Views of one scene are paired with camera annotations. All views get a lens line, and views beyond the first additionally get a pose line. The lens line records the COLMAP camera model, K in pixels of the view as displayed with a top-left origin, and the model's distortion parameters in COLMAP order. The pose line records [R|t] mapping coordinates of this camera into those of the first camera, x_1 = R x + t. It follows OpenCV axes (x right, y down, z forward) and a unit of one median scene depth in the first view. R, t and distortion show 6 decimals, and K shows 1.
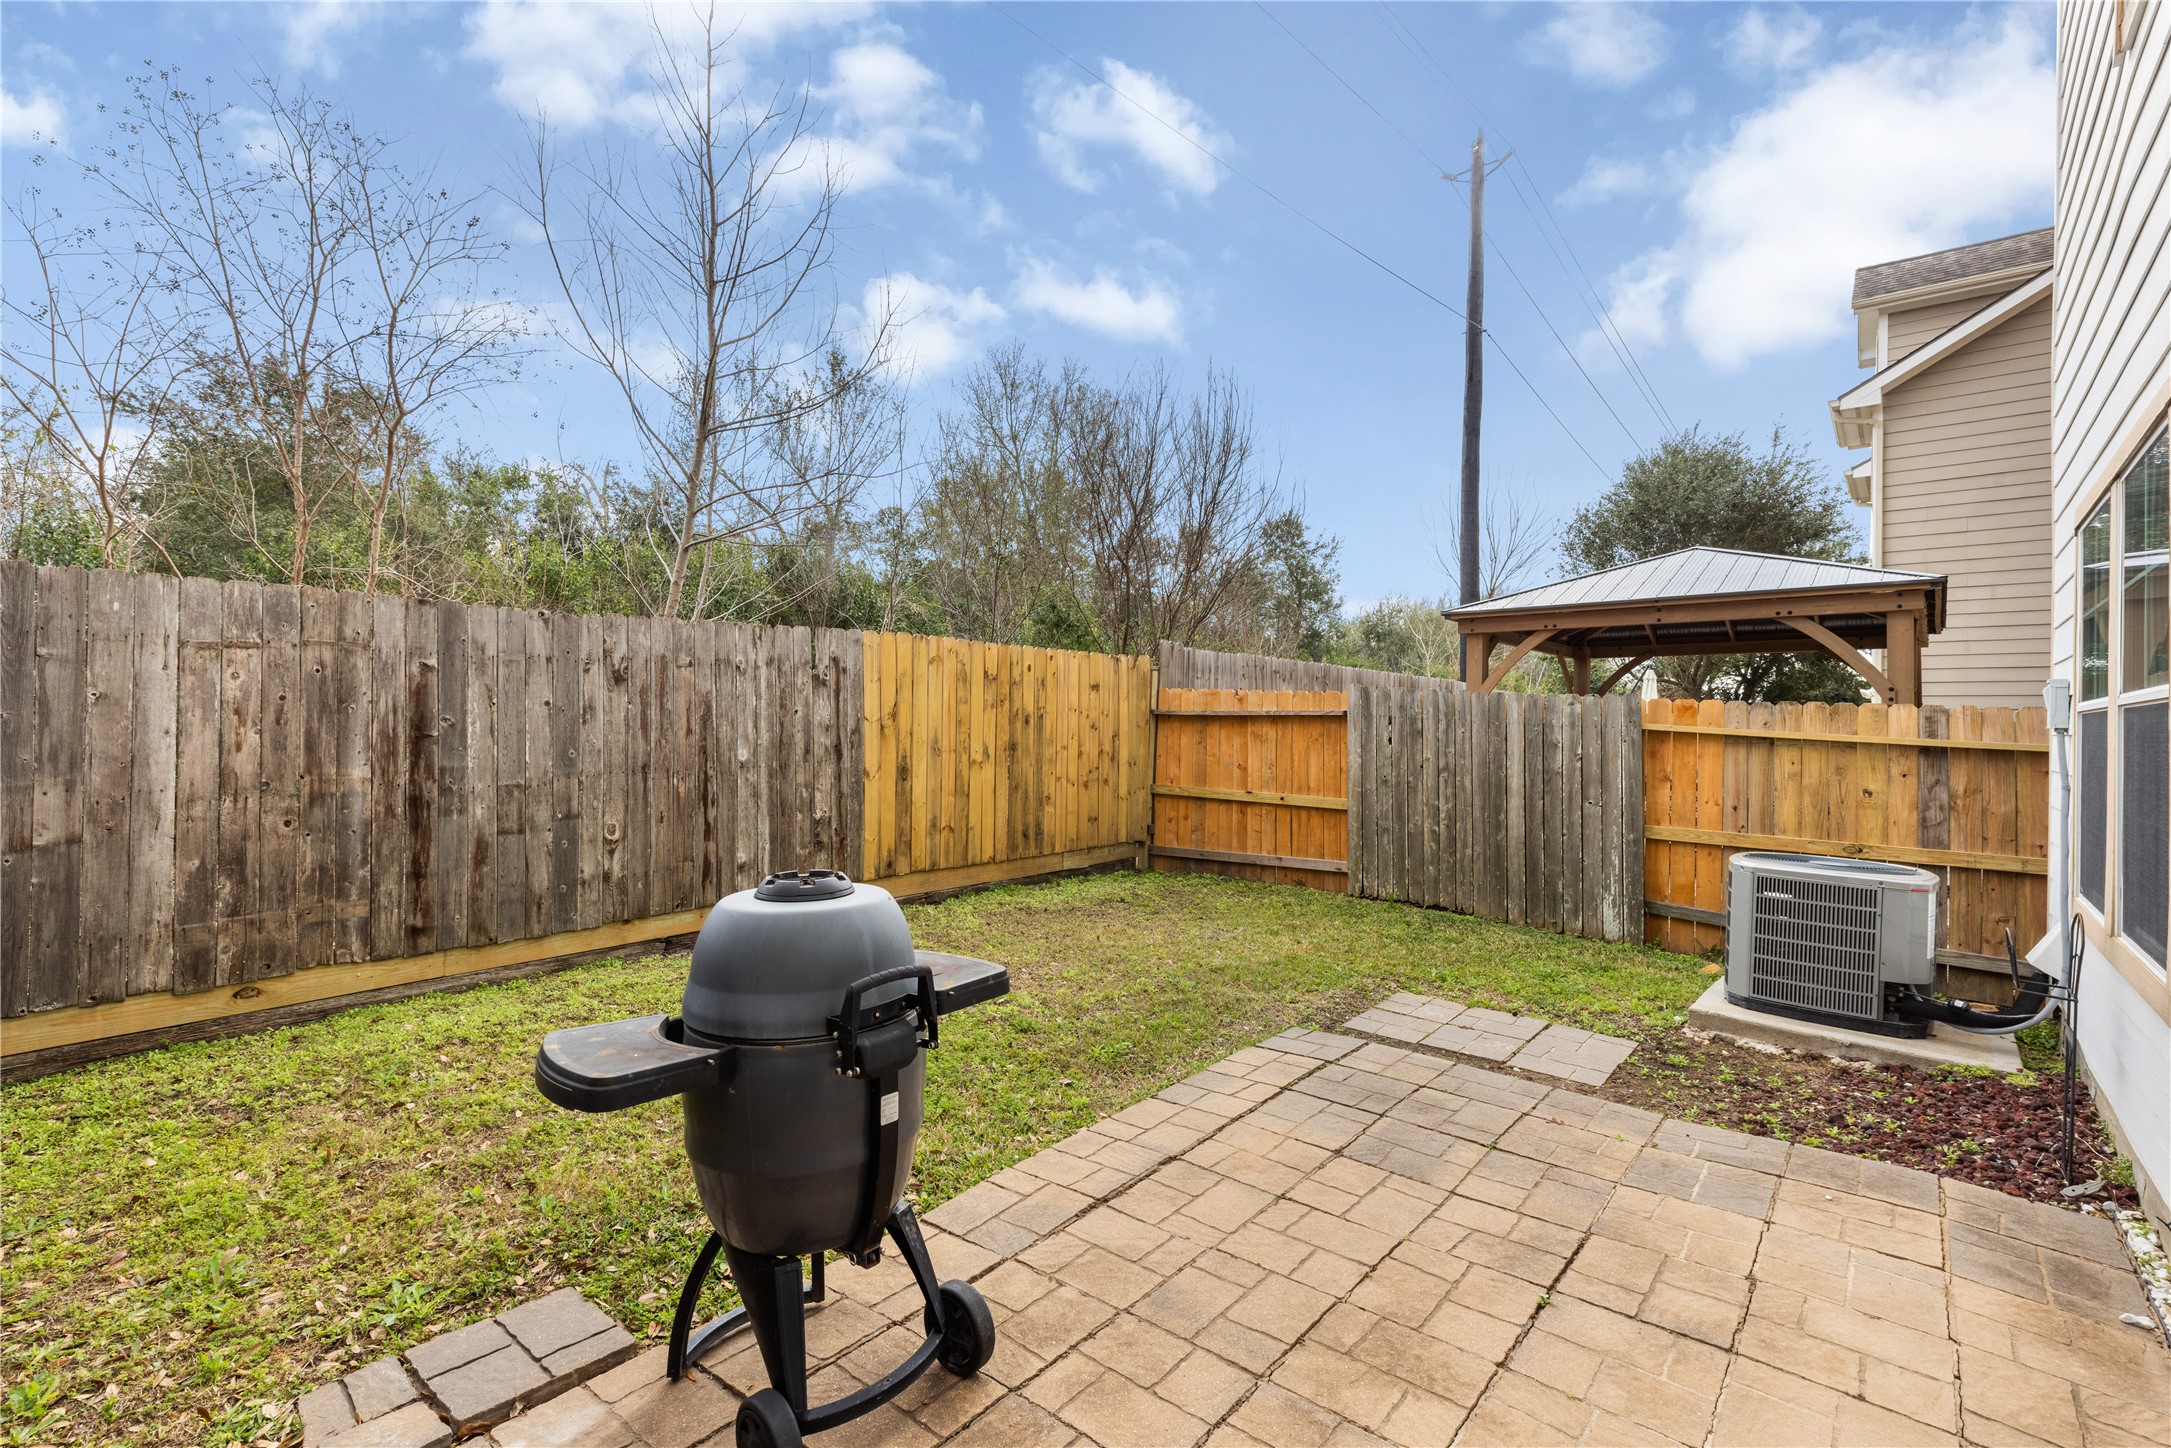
lens RADIAL K [[973.3, 0, 1080.9], [0, 973.3, 745.4], [0, 0, 1]] dist [0.001357, 0.000098]
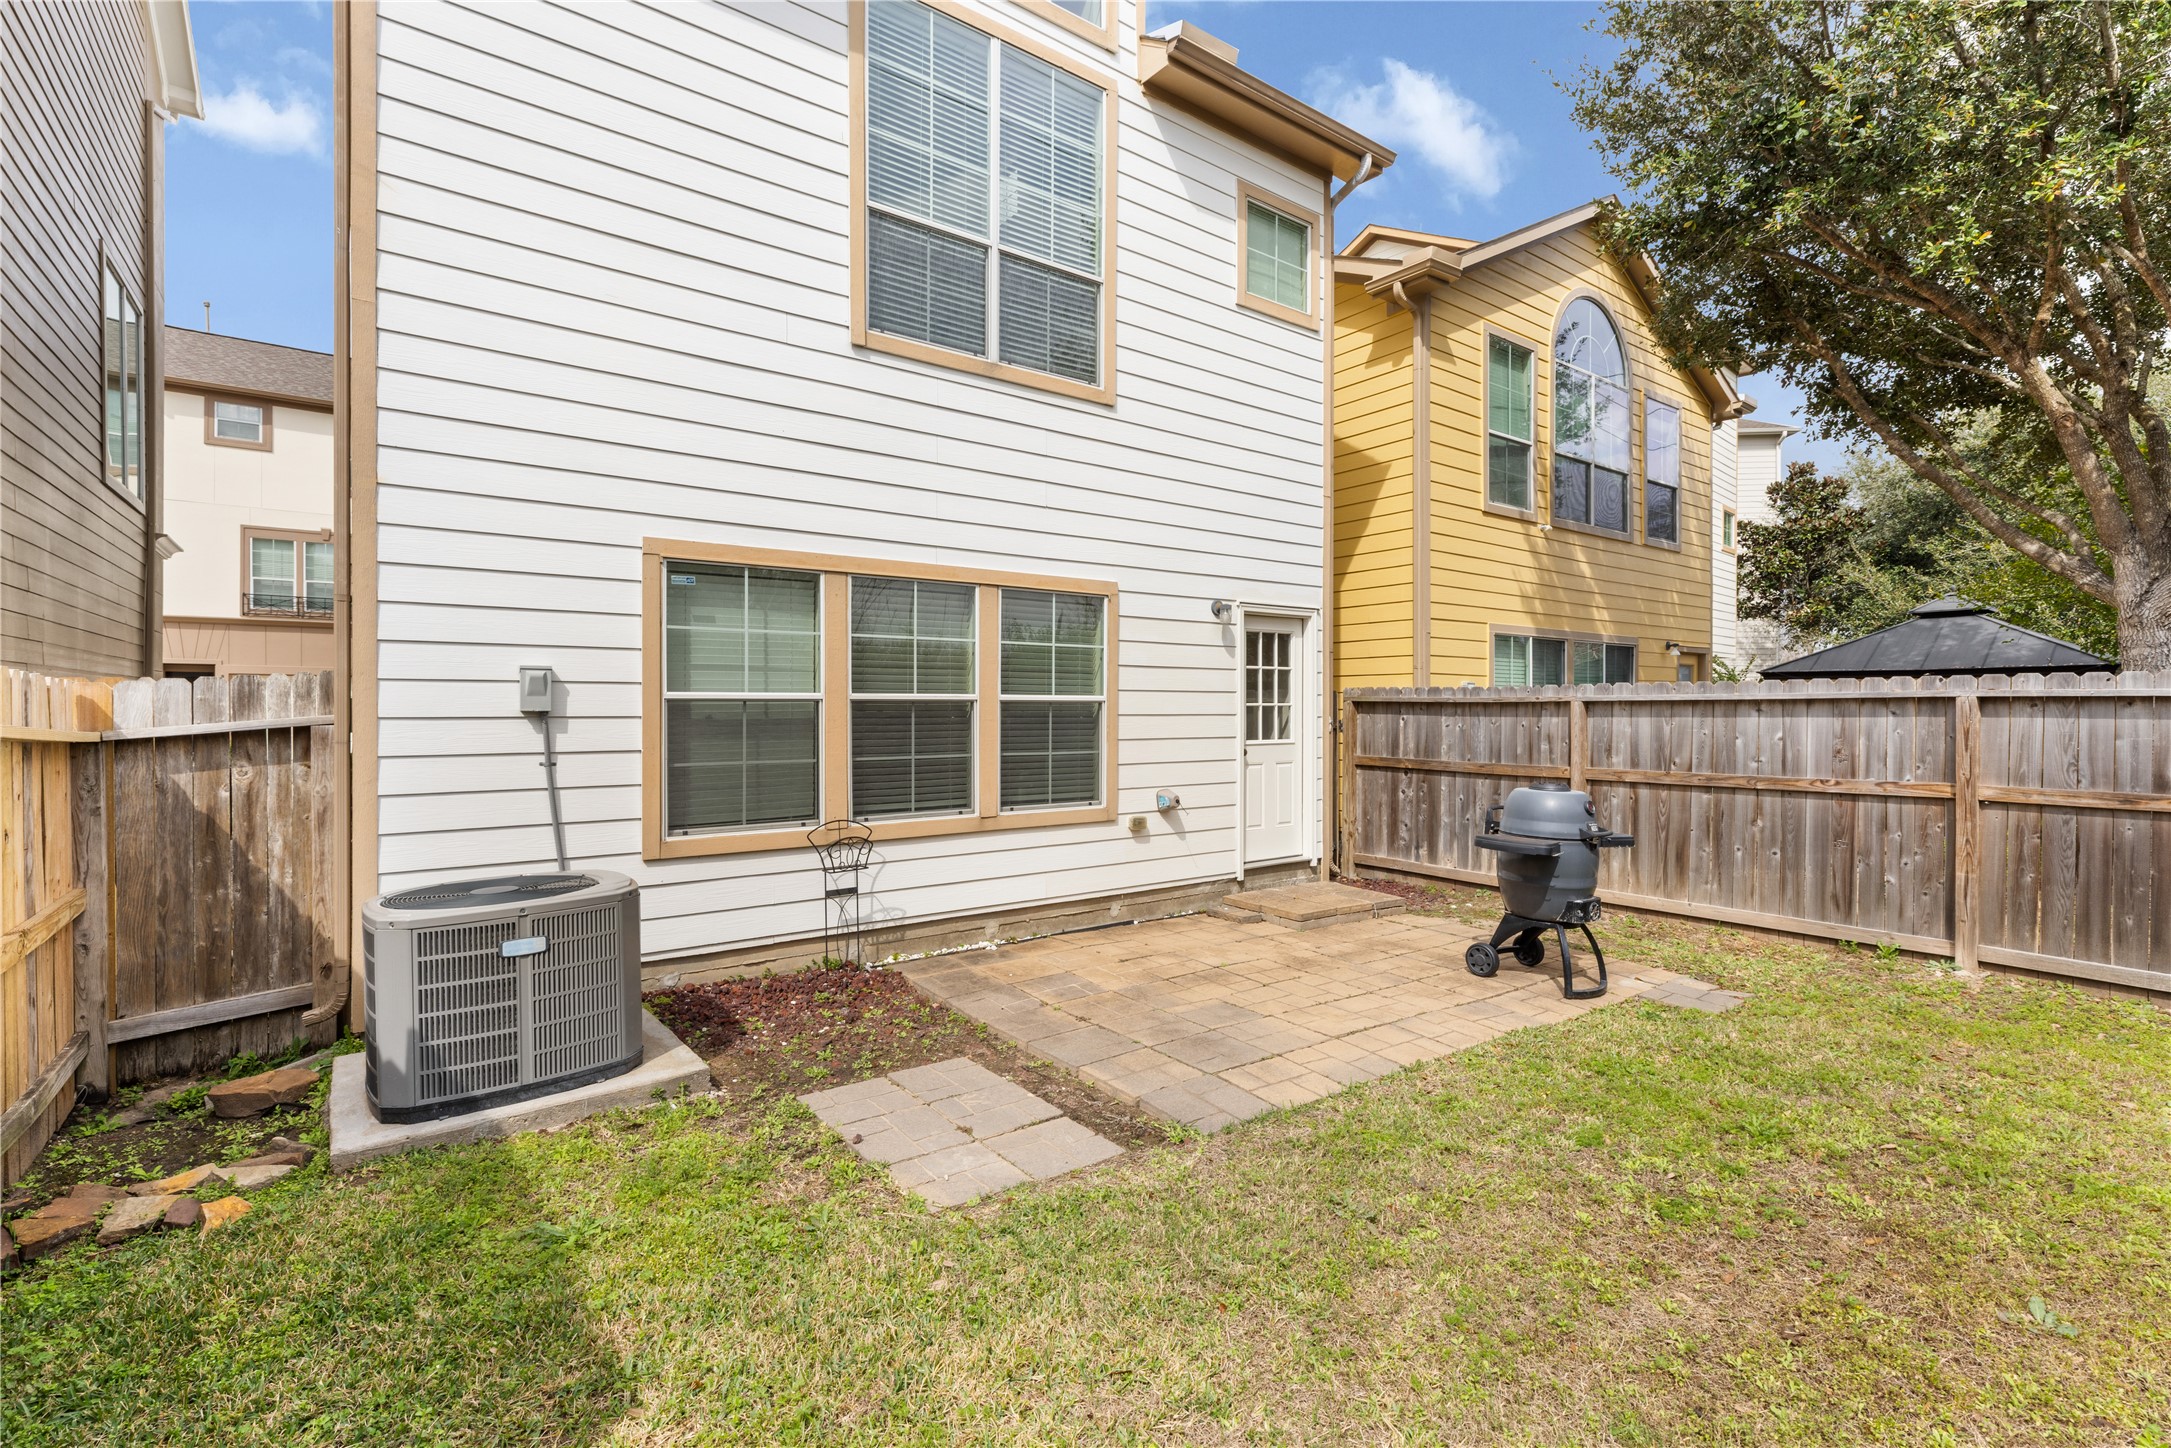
lens RADIAL K [[980.2, 0, 1083.0], [0, 980.2, 728.4], [0, 0, 1]] dist [0.004148, 0.000261]
pose [[-0.973421, -0.024721, 0.227687, 0.111153], [-0.013458, 0.998614, 0.050890, -0.041348], [-0.228629, 0.046473, -0.972404, 1.281699]]
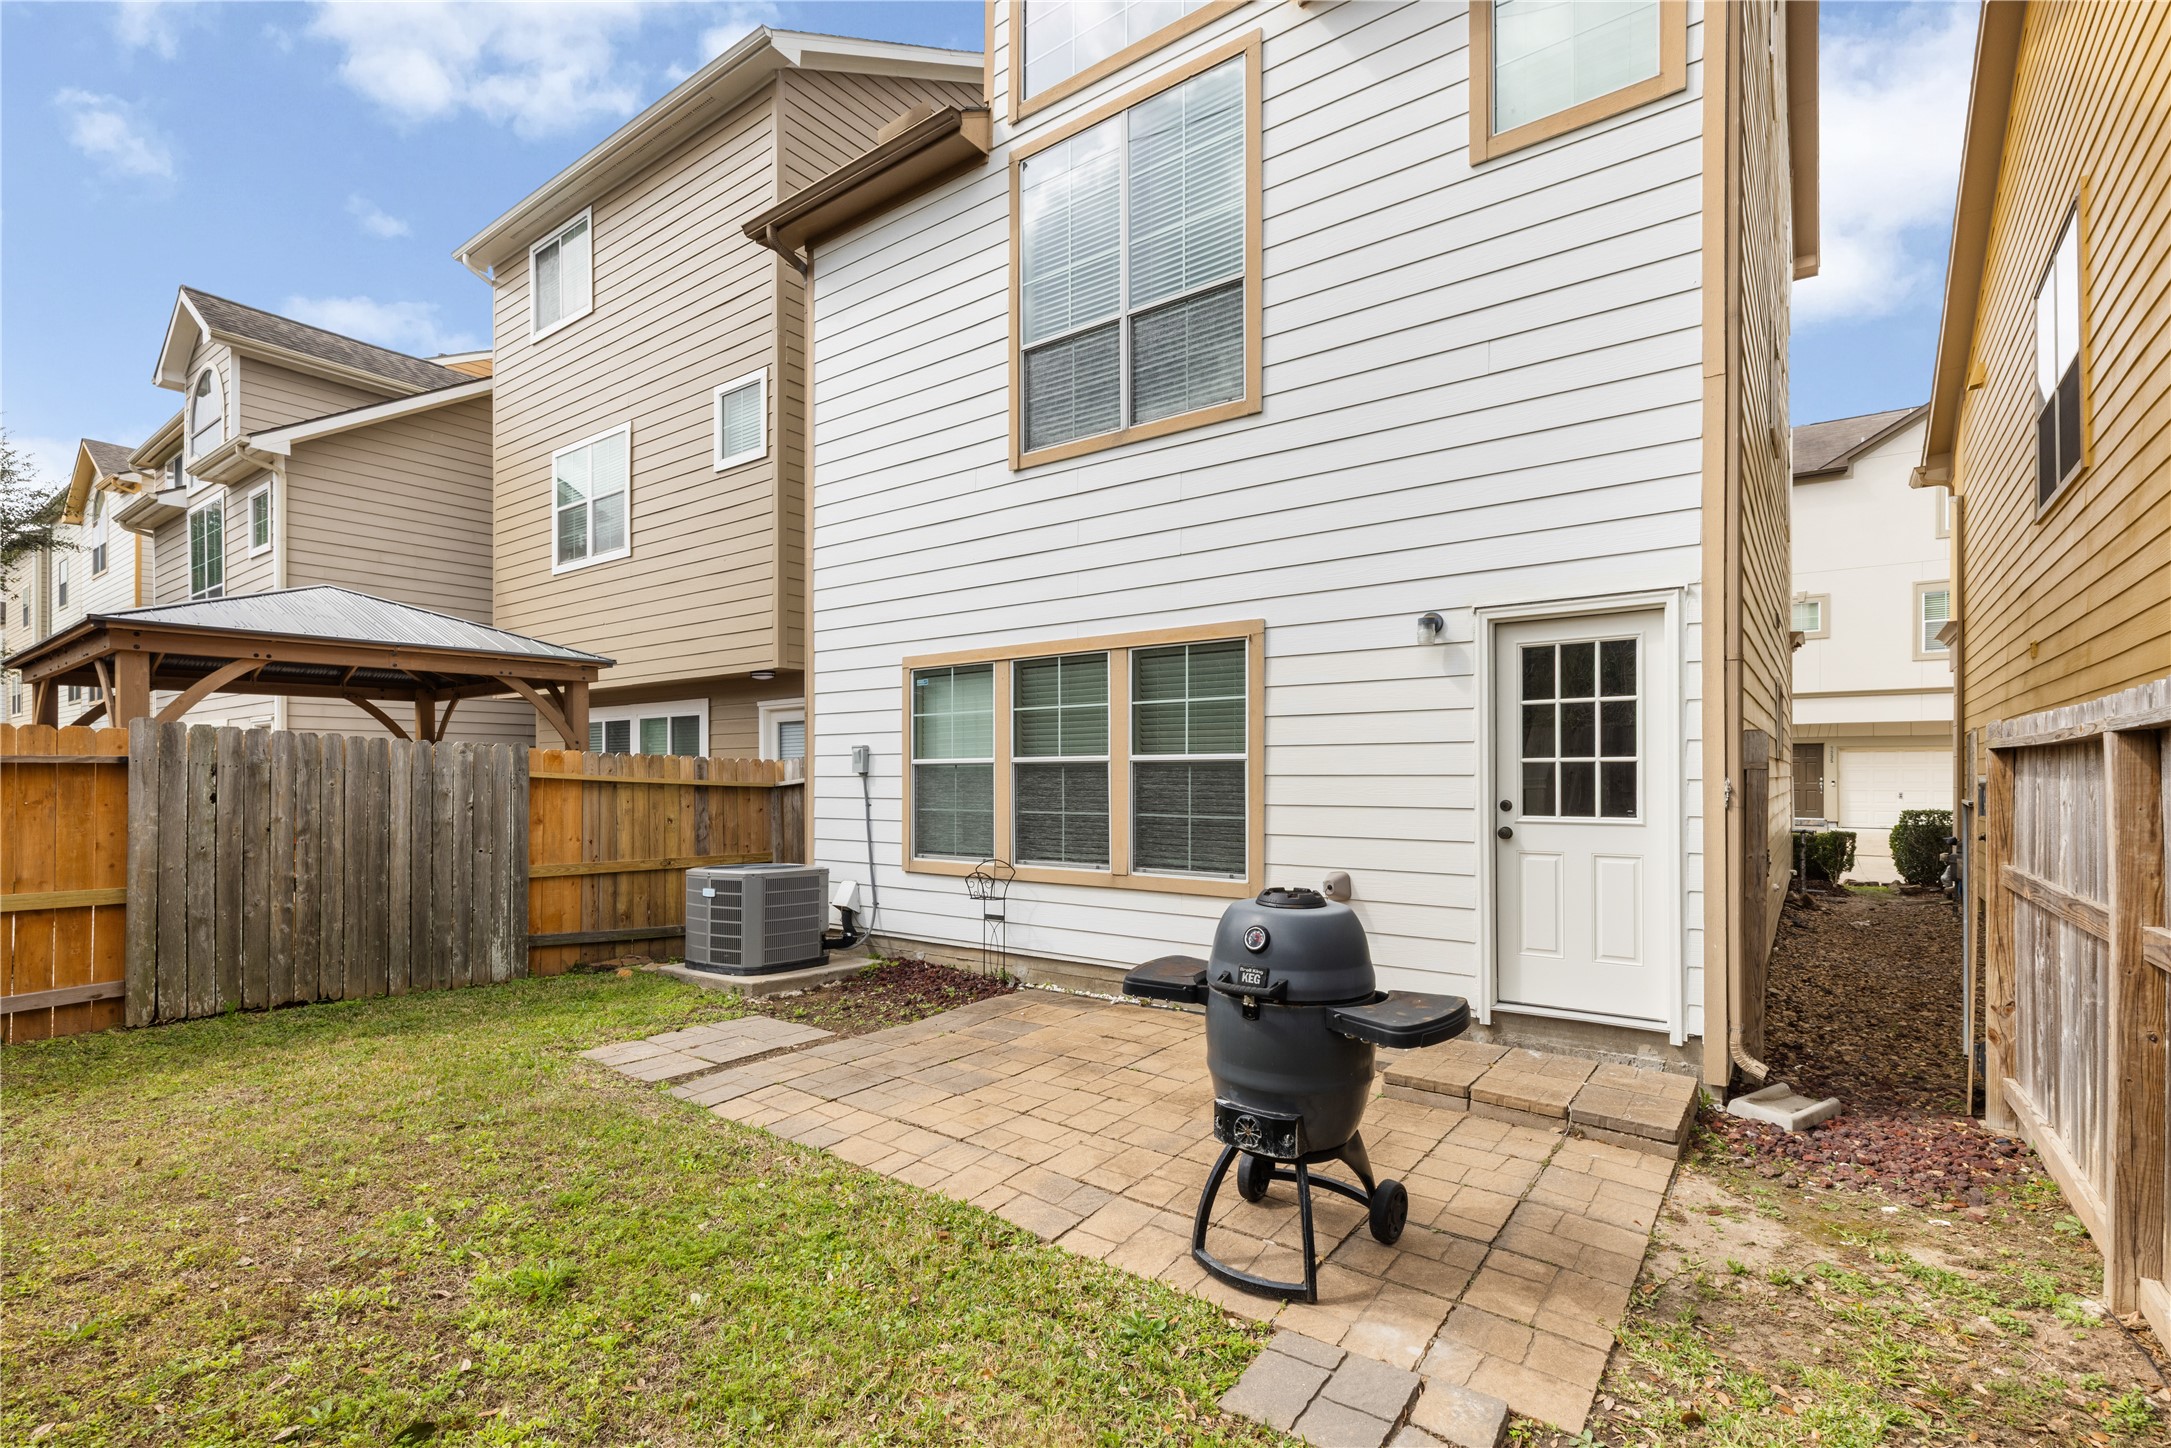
lens RADIAL K [[997.4, 0, 1080.7], [0, 997.4, 793.9], [0, 0, 1]] dist [0.017442, 0.000179]
pose [[-0.066212, -0.034738, 0.997201, -0.580441], [0.025016, 0.999022, 0.036462, -0.023250], [-0.997492, 0.027360, -0.065278, 0.472650]]
